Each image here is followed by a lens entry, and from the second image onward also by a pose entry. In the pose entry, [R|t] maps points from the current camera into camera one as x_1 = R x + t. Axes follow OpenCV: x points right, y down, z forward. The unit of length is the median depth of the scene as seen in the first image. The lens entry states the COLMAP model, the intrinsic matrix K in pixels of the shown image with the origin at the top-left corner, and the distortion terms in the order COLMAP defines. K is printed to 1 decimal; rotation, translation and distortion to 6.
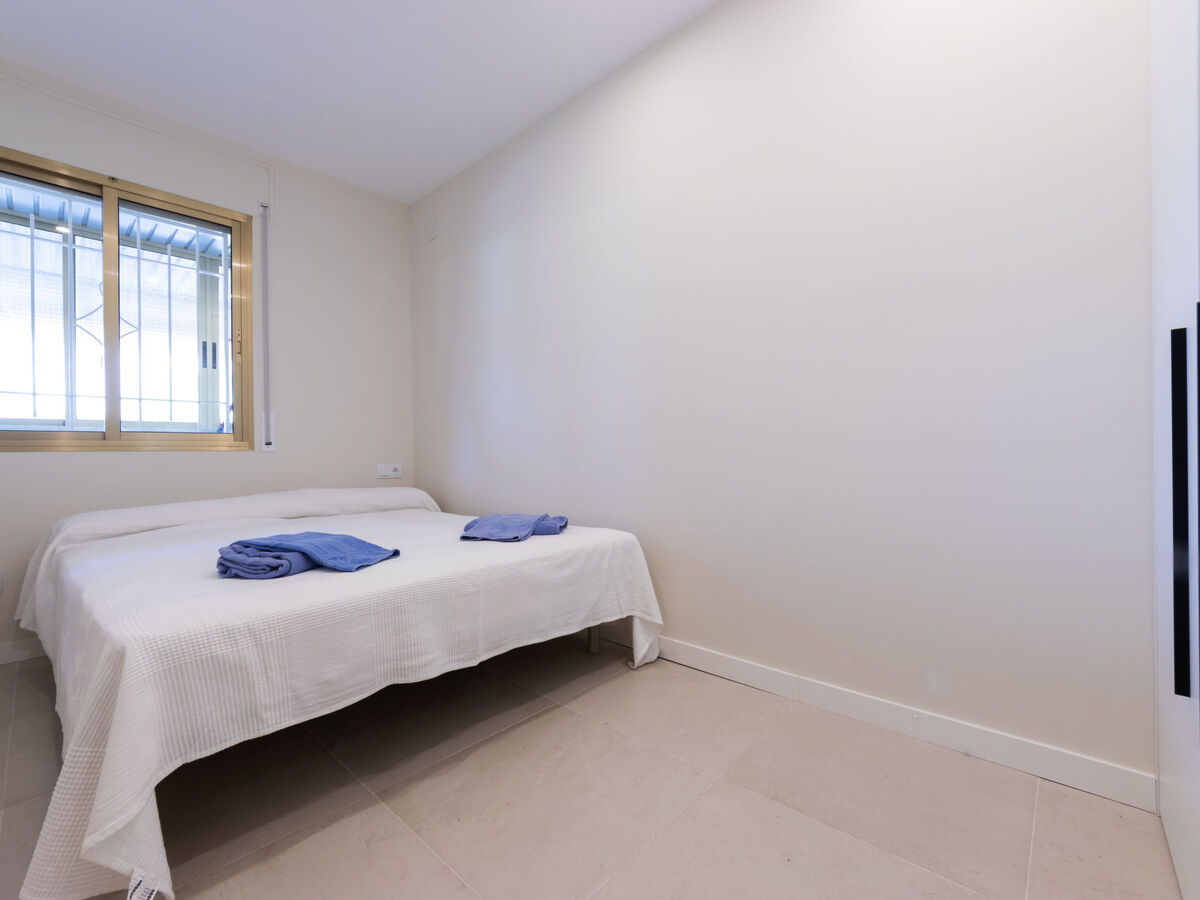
lens RADIAL K [[534.7, 0, 606.5], [0, 534.7, 450.3], [0, 0, 1]] dist [-0.000805, -0.000293]
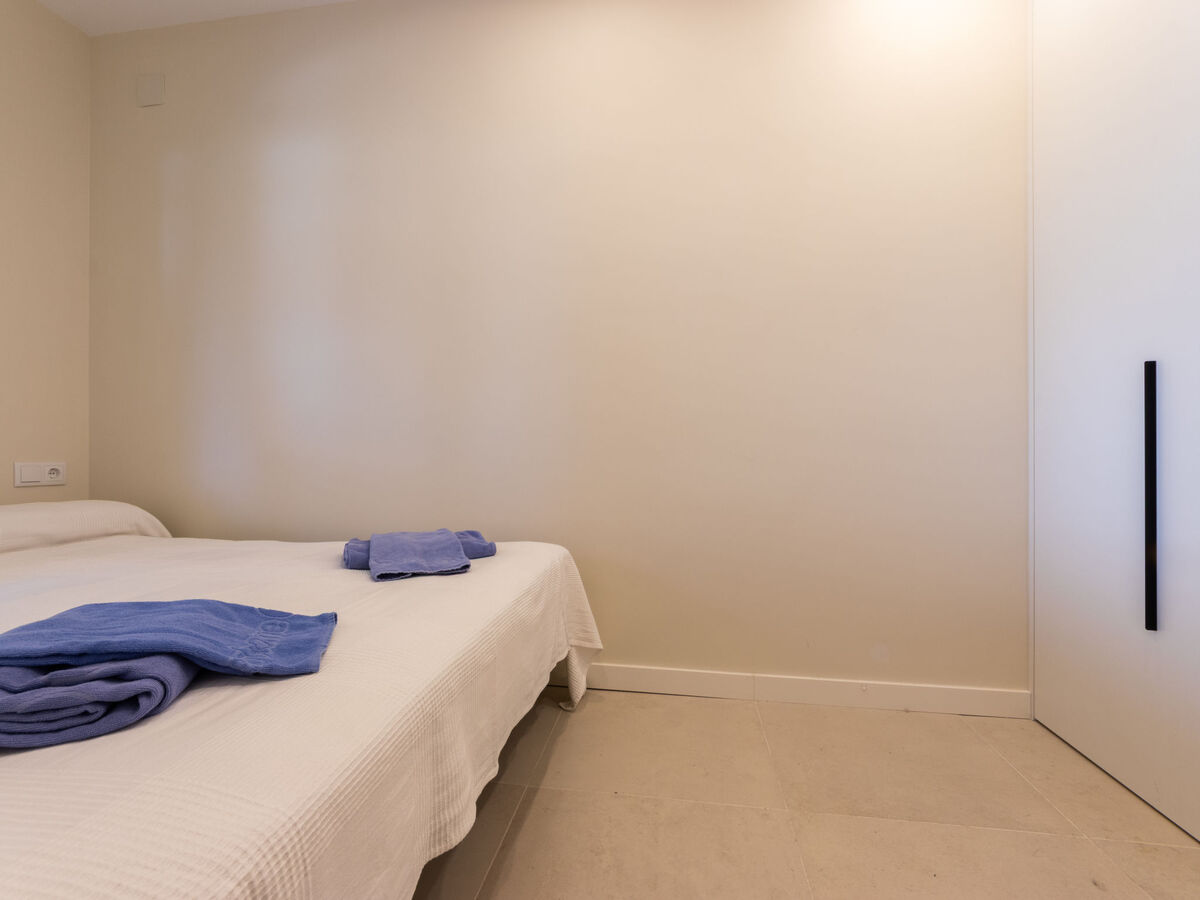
lens RADIAL K [[529.2, 0, 599.0], [0, 529.2, 445.6], [0, 0, 1]] dist [-0.001205, -0.000632]
pose [[0.824648, 0.017134, 0.565387, -0.423051], [-0.013668, 0.999853, -0.010365, 0.011079], [-0.565482, 0.000820, 0.824760, 0.339408]]
